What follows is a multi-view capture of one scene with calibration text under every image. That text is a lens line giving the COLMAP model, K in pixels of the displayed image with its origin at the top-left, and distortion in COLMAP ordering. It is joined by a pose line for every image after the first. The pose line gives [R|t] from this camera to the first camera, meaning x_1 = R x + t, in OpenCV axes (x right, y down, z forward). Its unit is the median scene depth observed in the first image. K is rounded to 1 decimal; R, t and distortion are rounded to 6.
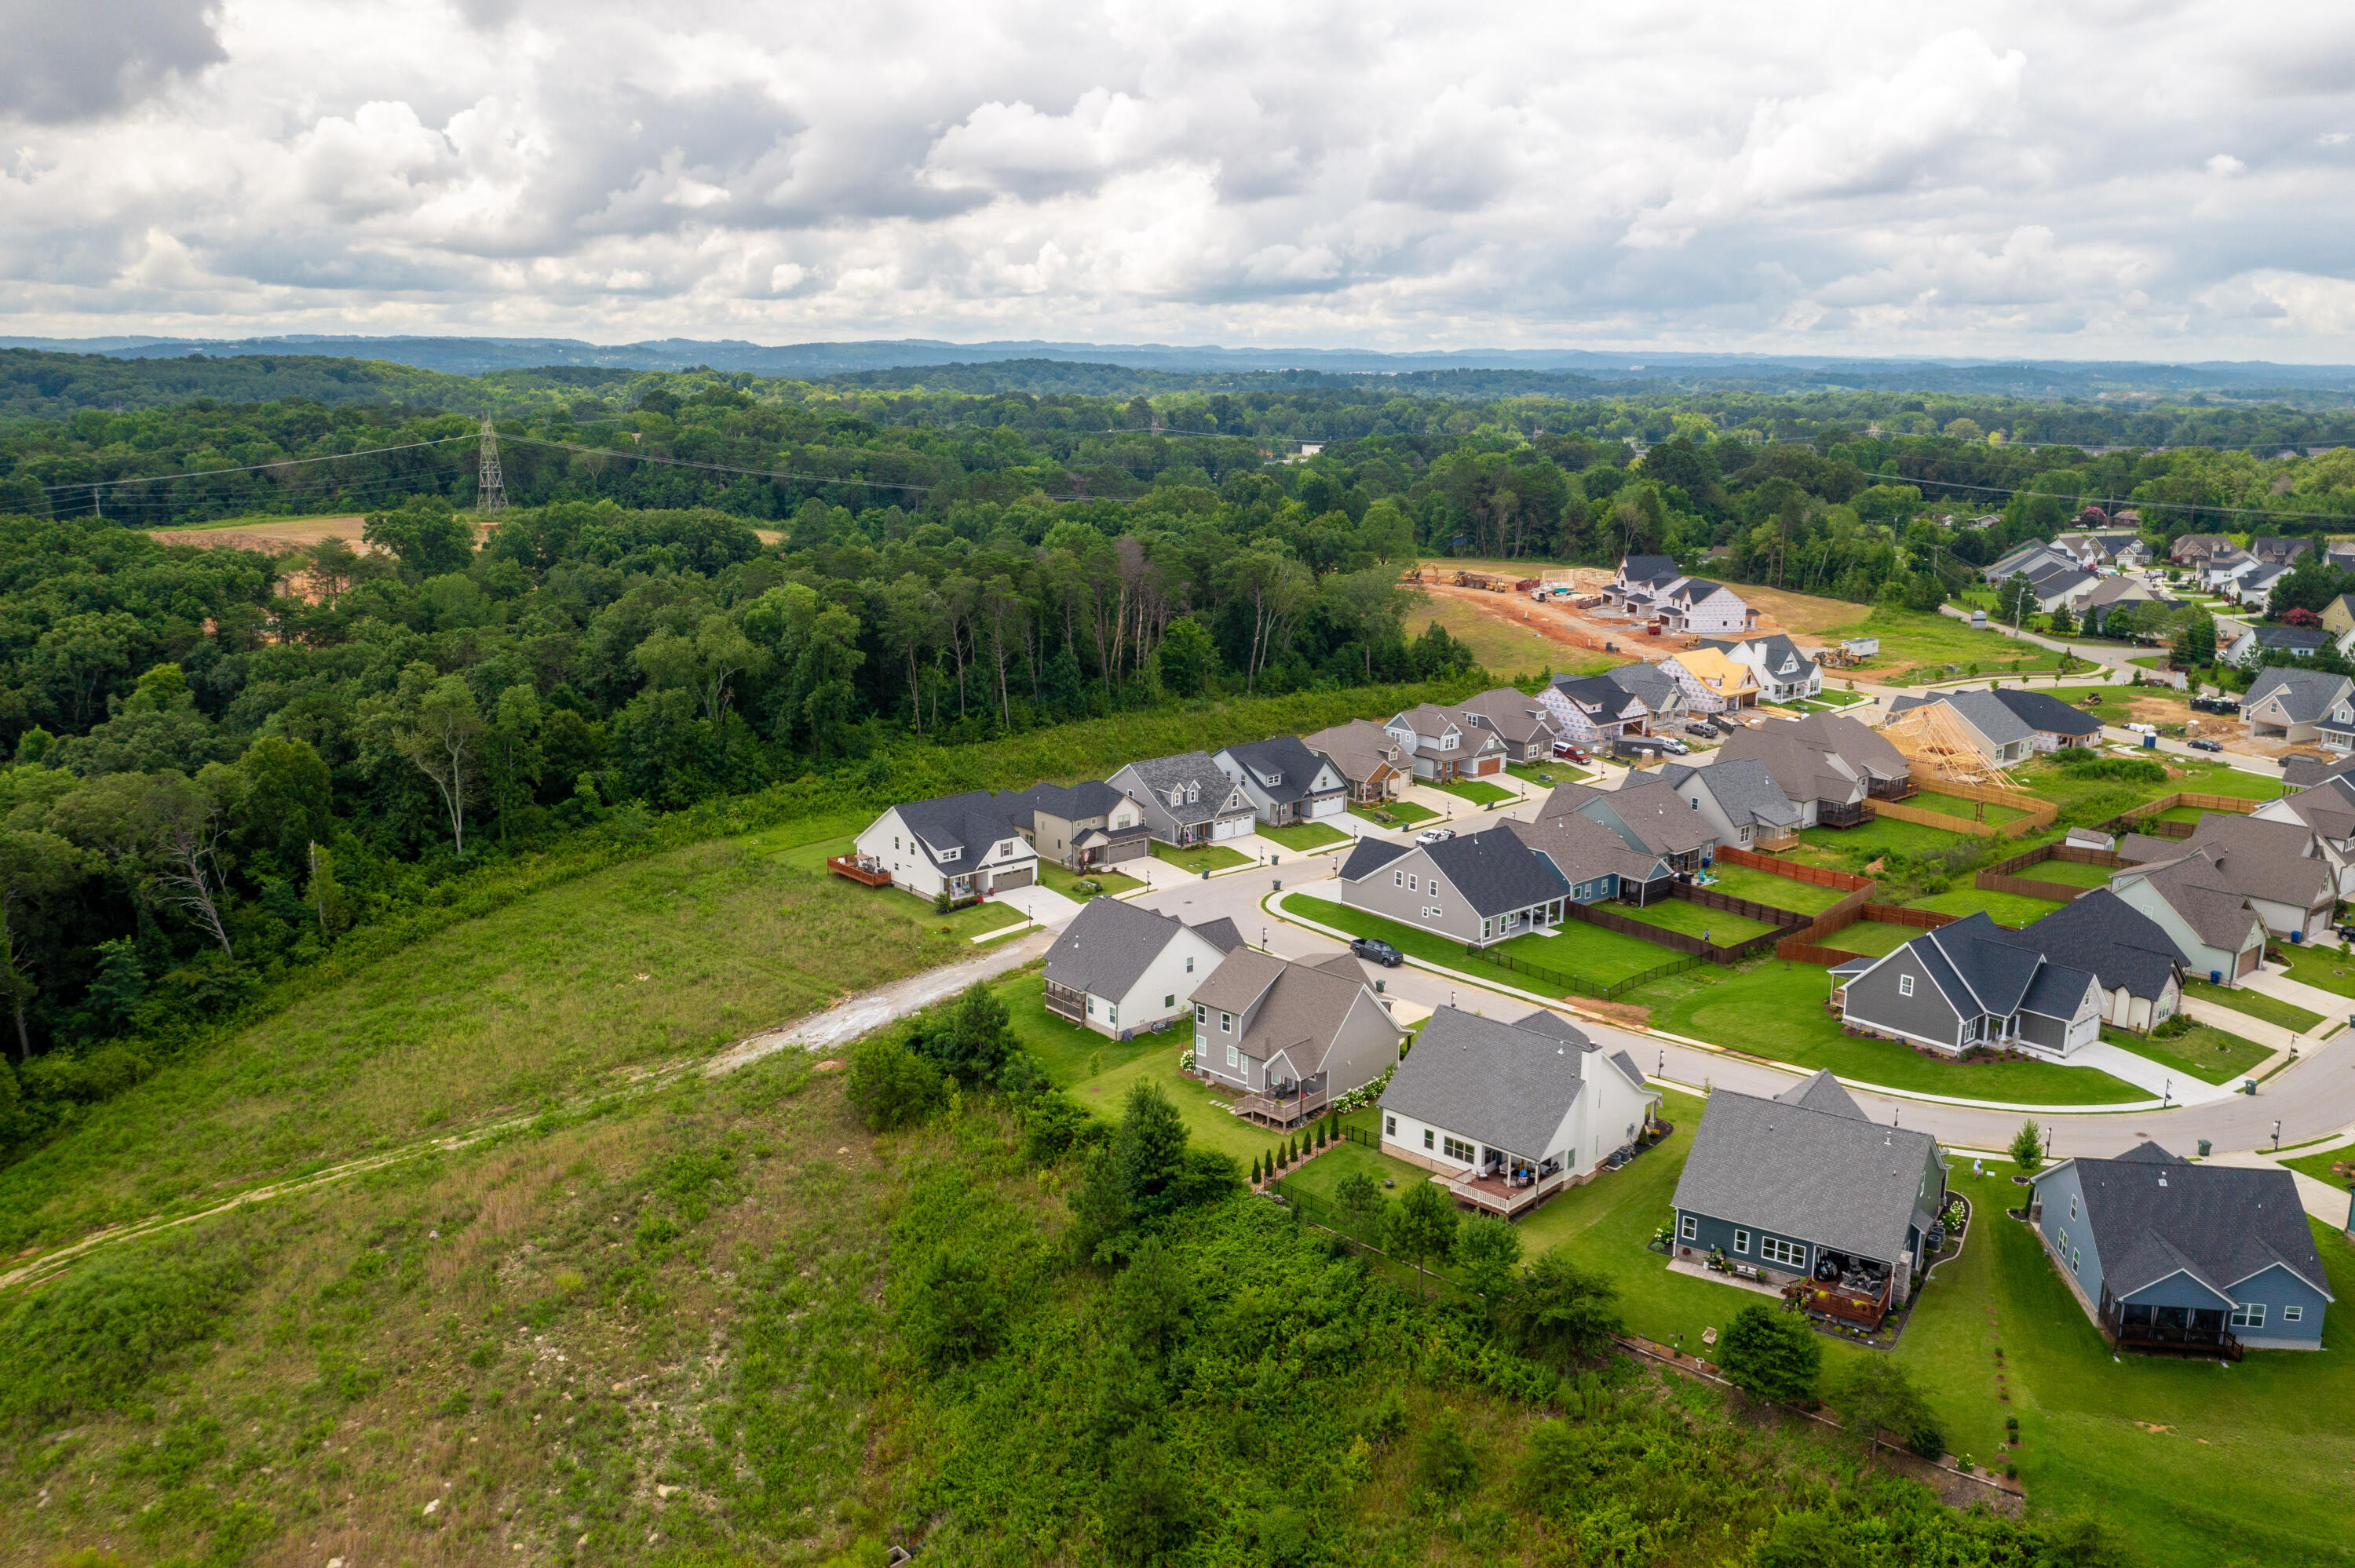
lens RADIAL K [[1871.4, 0, 1139.0], [0, 1871.4, 781.0], [0, 0, 1]] dist [-0.013196, 0.014504]
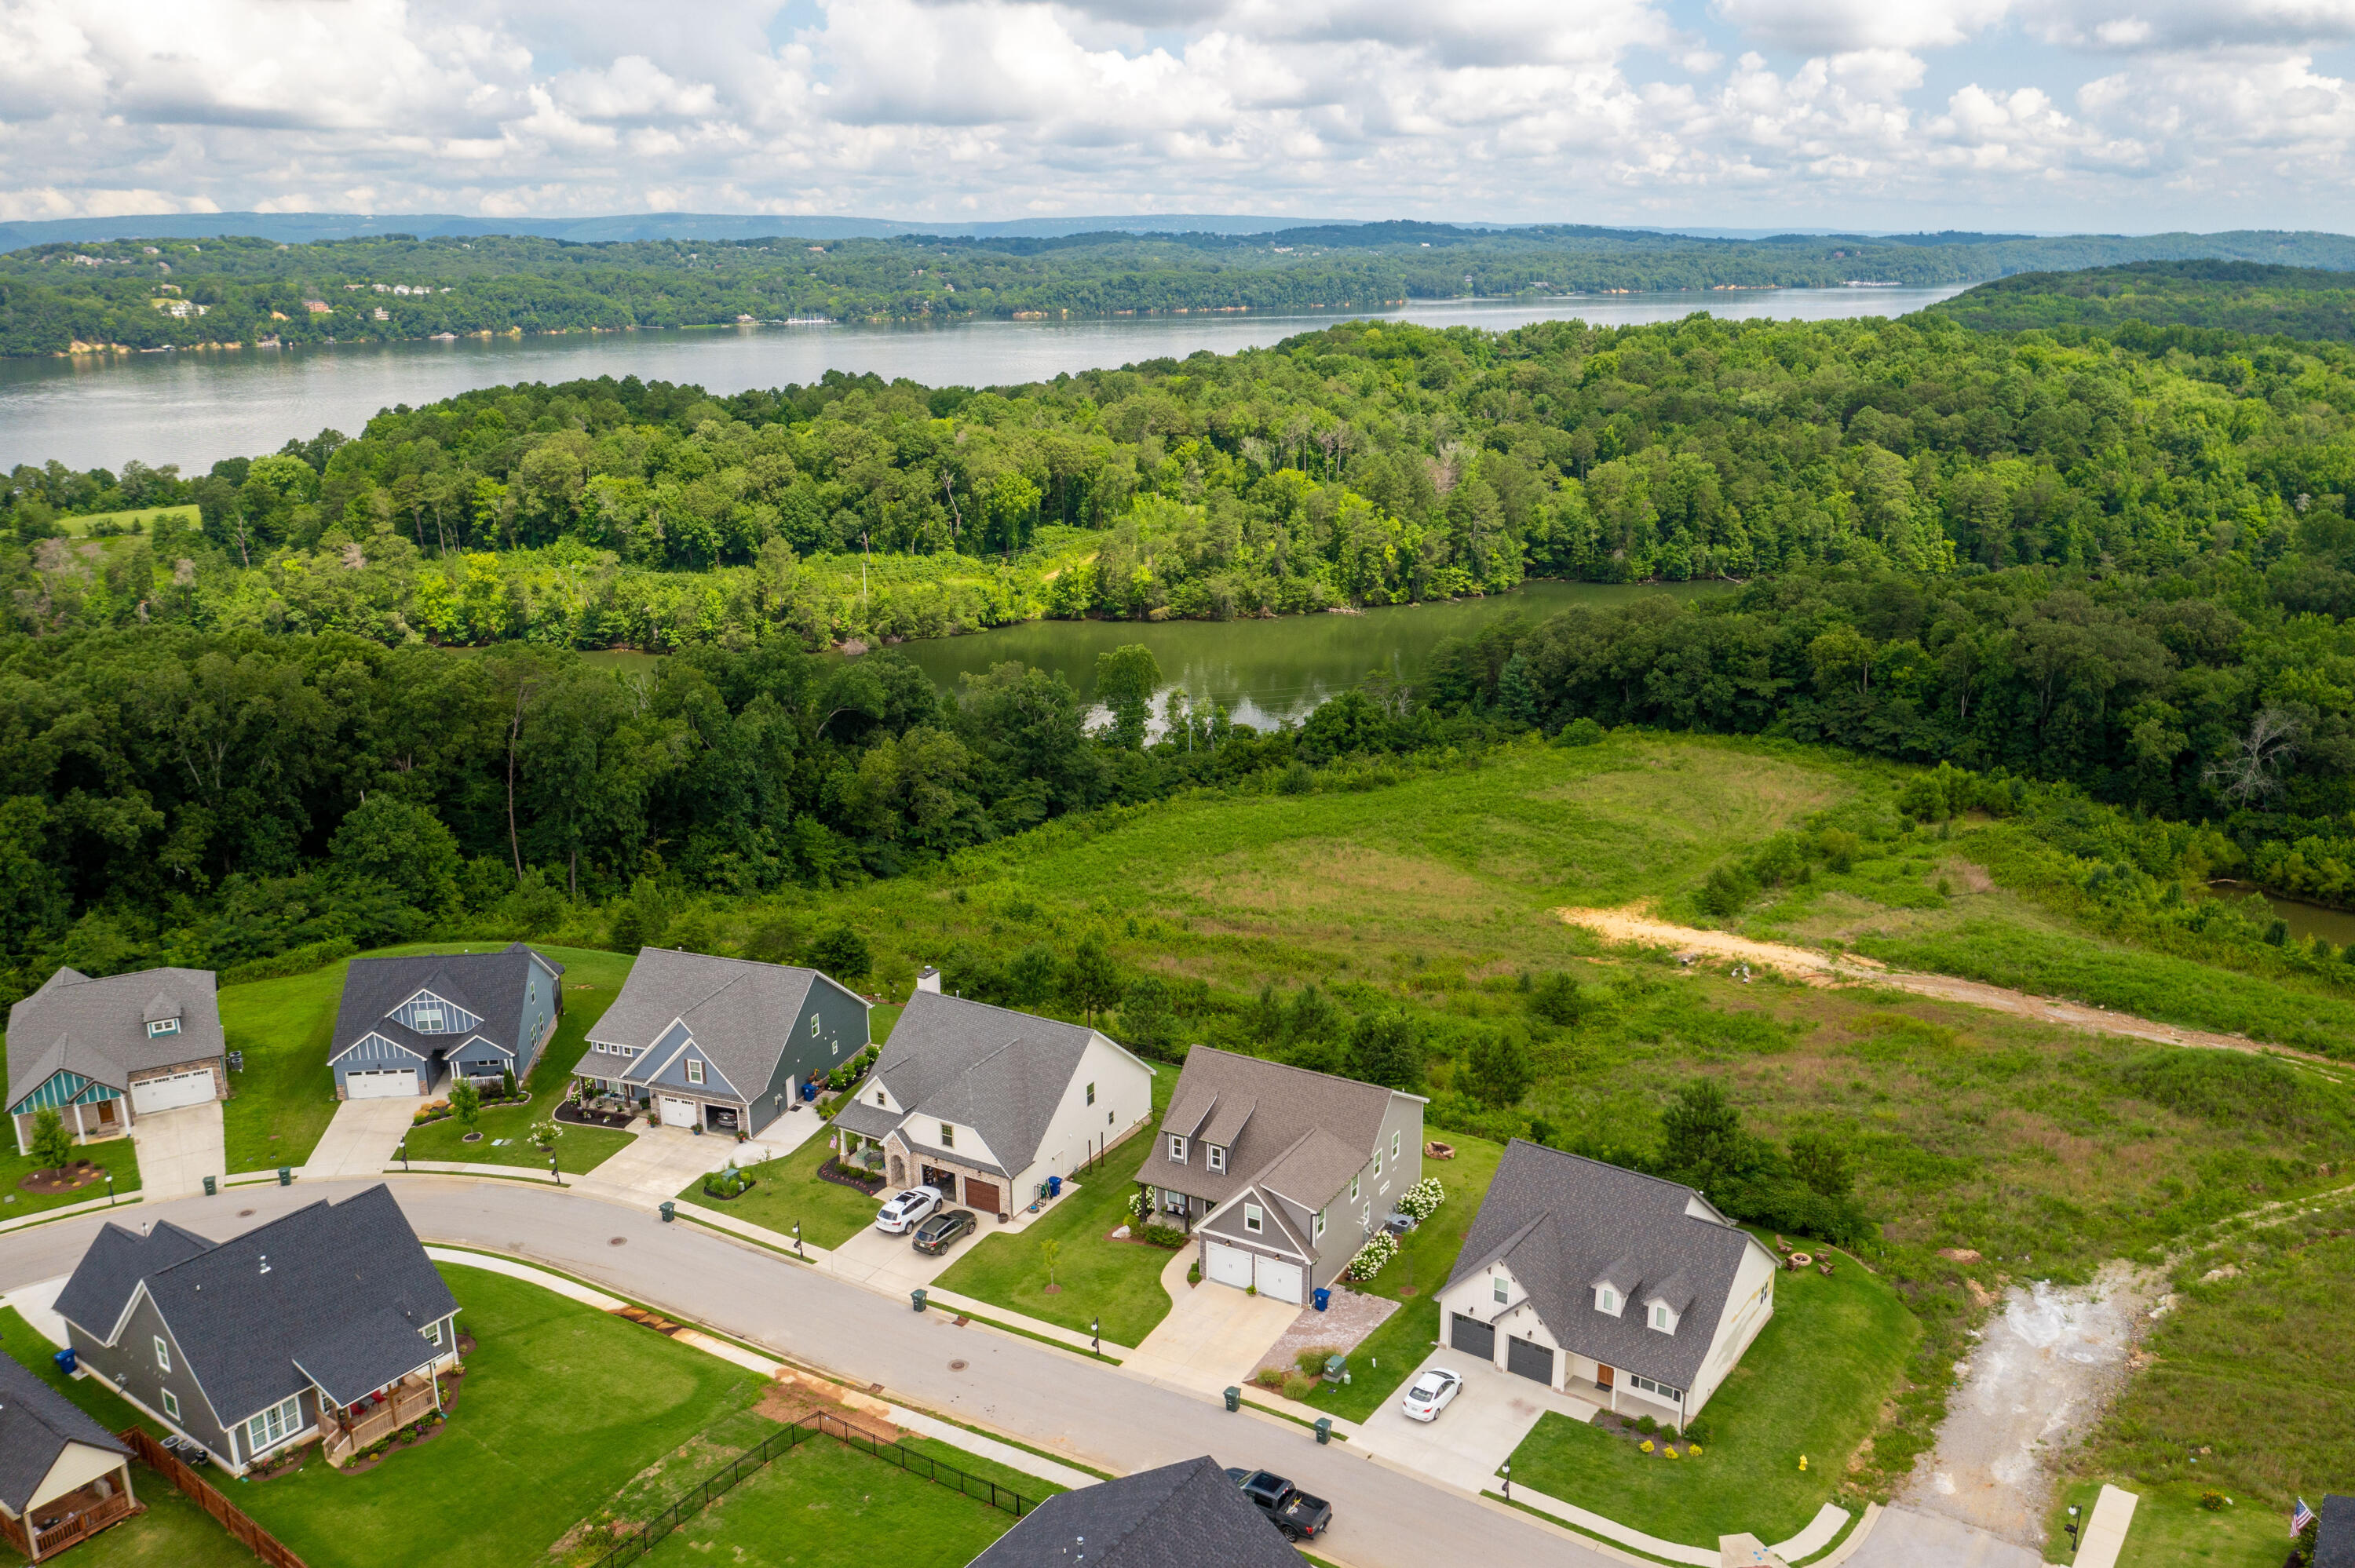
lens RADIAL K [[1861.1, 0, 1140.0], [0, 1861.1, 782.2], [0, 0, 1]] dist [-0.015579, 0.010764]
pose [[-0.970792, 0.074907, -0.227931, 0.226543], [-0.046470, 0.873319, 0.484928, -0.265681], [0.235381, 0.481356, -0.844330, 1.161503]]
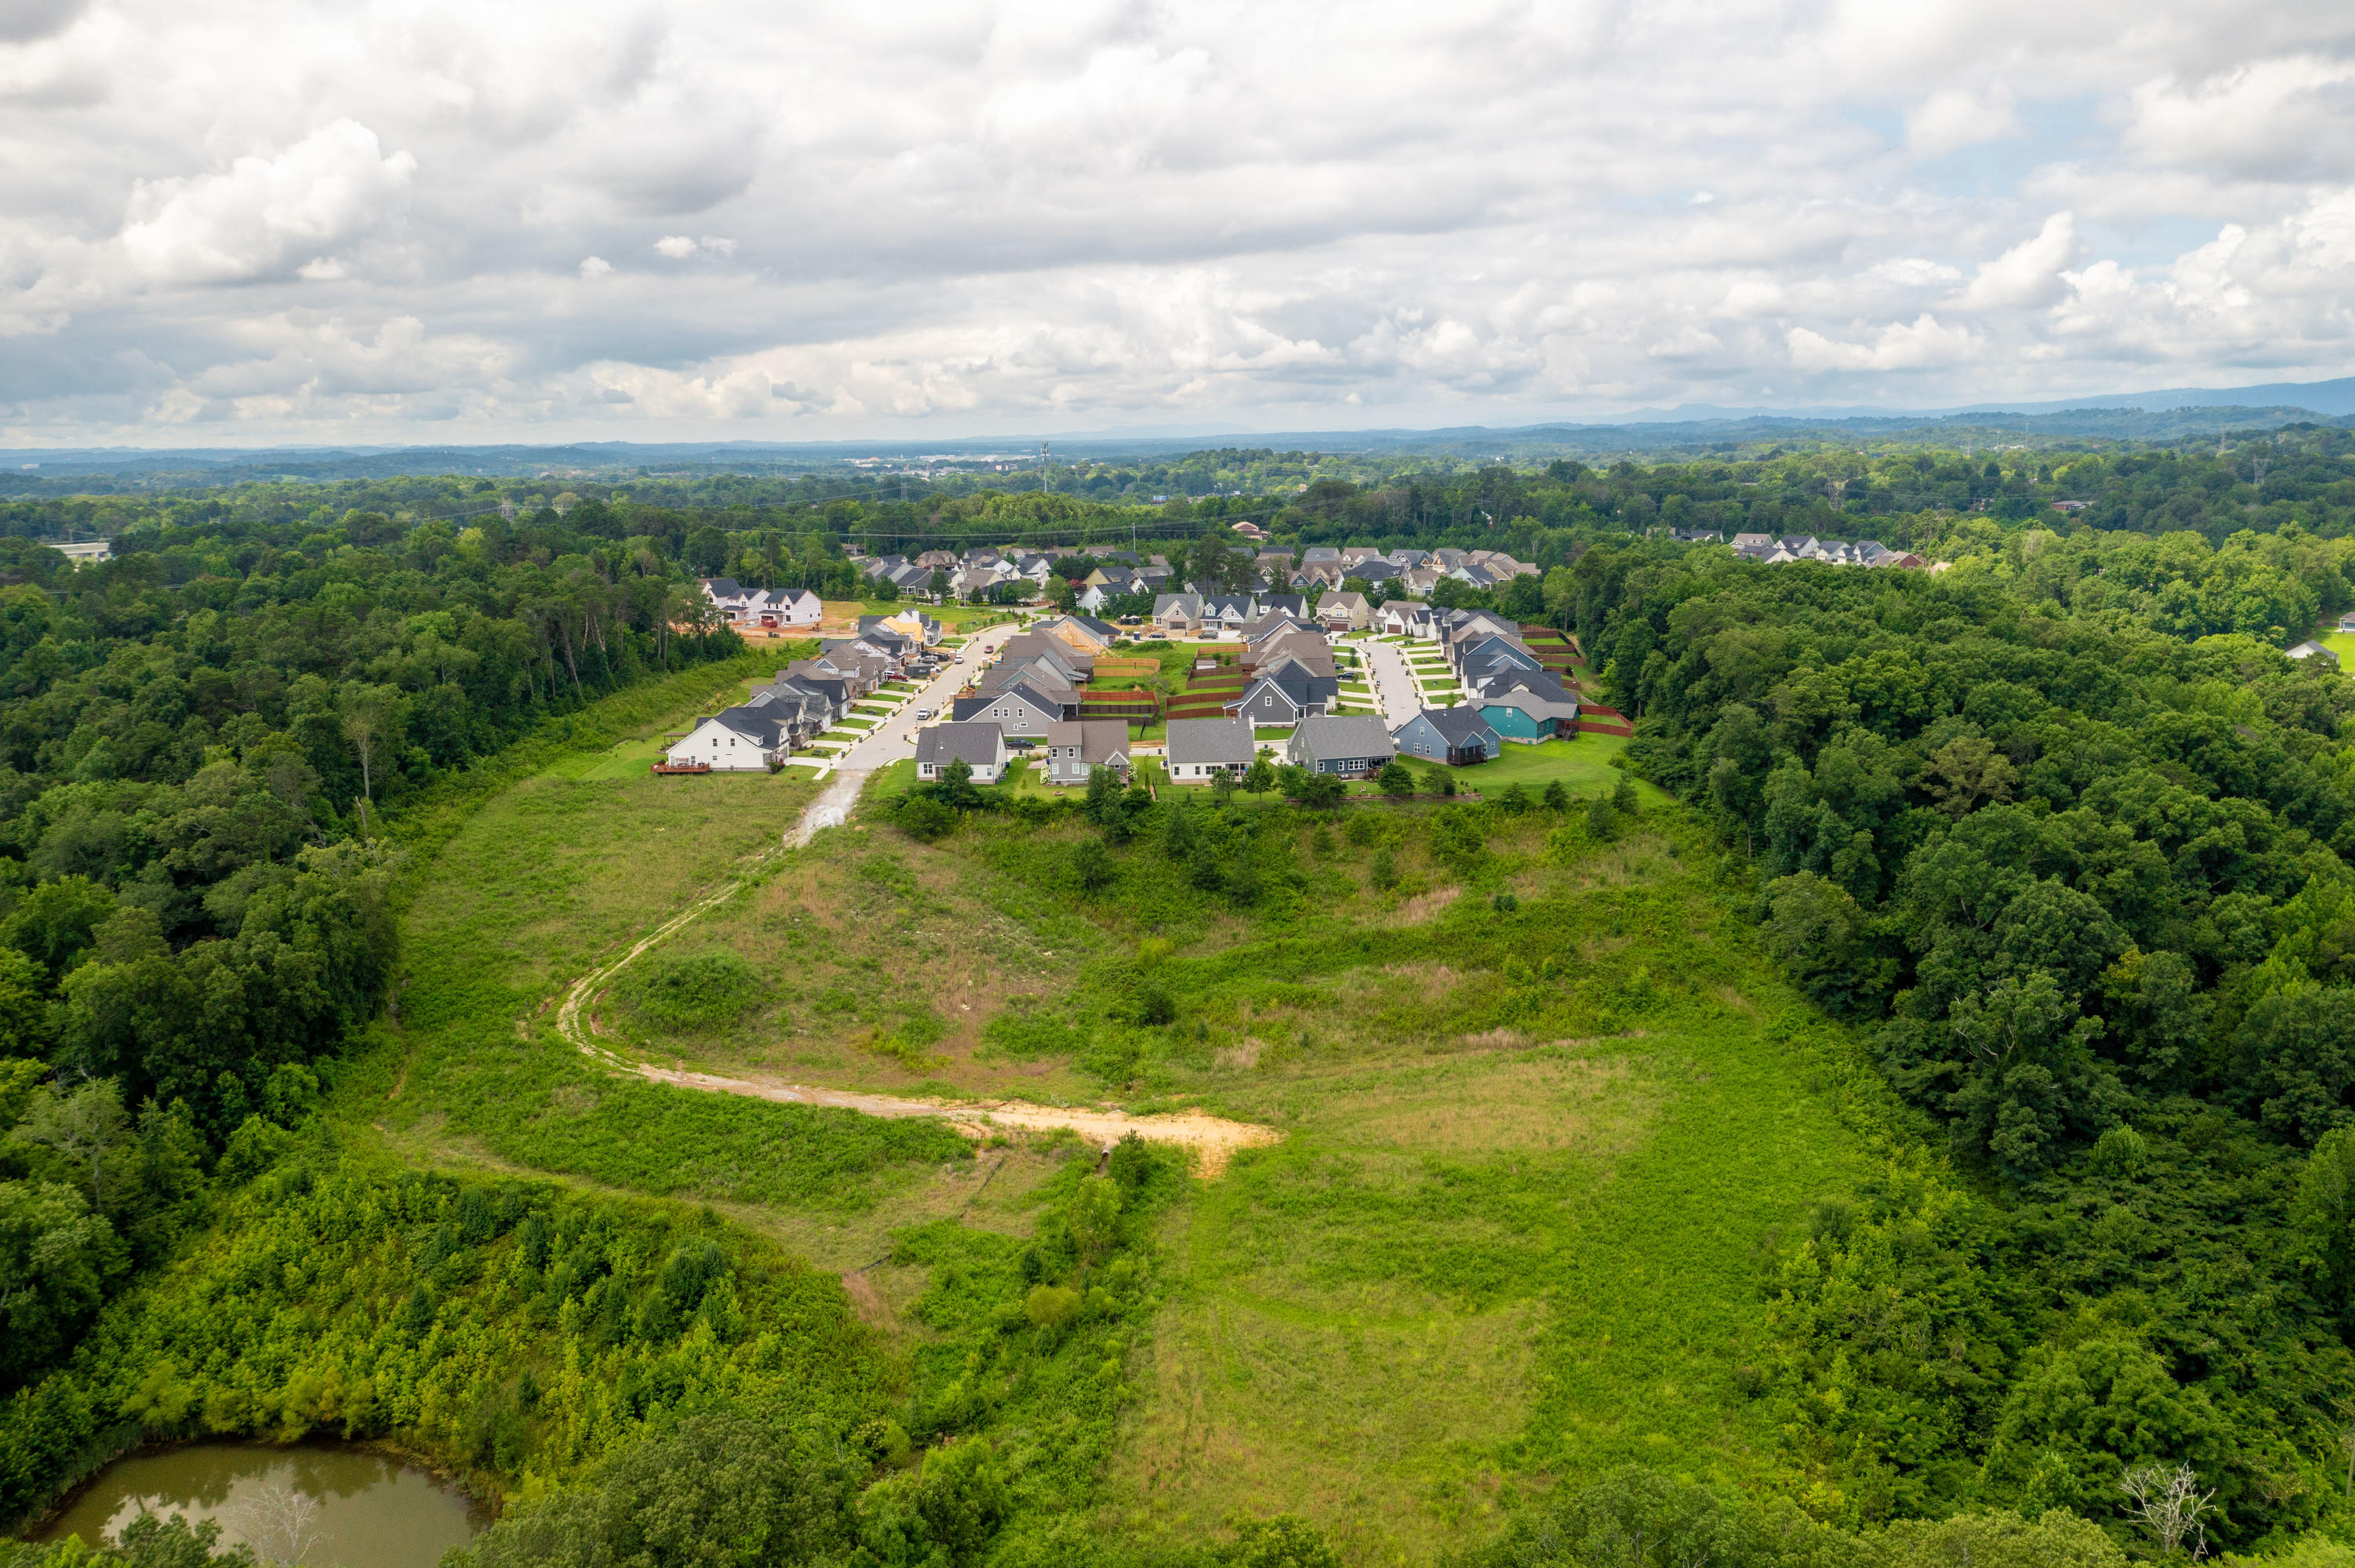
lens RADIAL K [[1926.4, 0, 1128.6], [0, 1926.4, 784.5], [0, 0, 1]] dist [-0.007453, -0.005517]
pose [[0.694544, -0.148613, 0.703934, -1.038279], [0.183029, 0.982740, 0.026885, 0.088154], [-0.695780, 0.110168, 0.709756, -0.397647]]
